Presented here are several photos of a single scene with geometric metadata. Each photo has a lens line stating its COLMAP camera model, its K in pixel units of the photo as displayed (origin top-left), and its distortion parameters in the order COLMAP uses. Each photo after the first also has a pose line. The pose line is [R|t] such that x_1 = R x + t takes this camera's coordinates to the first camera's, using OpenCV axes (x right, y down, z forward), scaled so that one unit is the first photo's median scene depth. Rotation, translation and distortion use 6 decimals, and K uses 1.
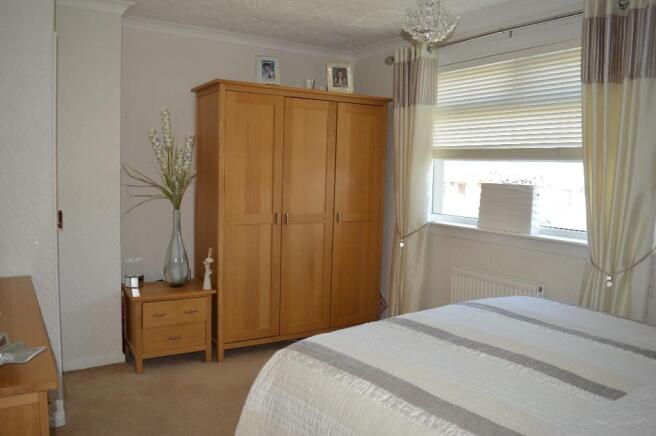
lens RADIAL K [[526.6, 0, 328.0], [0, 526.6, 218.0], [0, 0, 1]] dist [-0.089810, 0.017749]
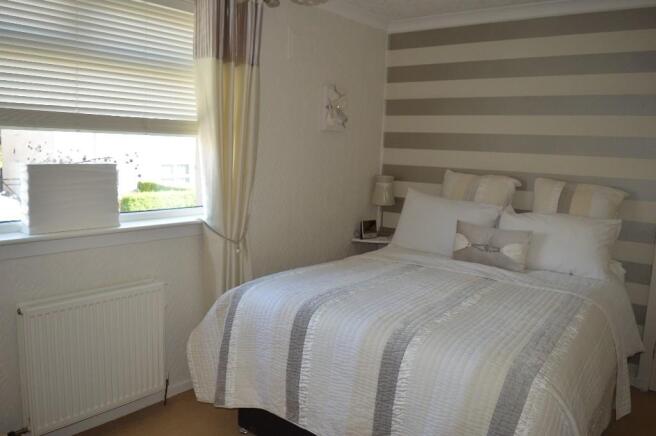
lens RADIAL K [[526.6, 0, 328.0], [0, 526.6, 218.0], [0, 0, 1]] dist [-0.089810, 0.017749]
pose [[-0.333246, -0.134465, 0.933202, -0.423162], [0.061876, 0.984525, 0.163956, -0.085064], [-0.940807, 0.112381, -0.319769, 0.895261]]
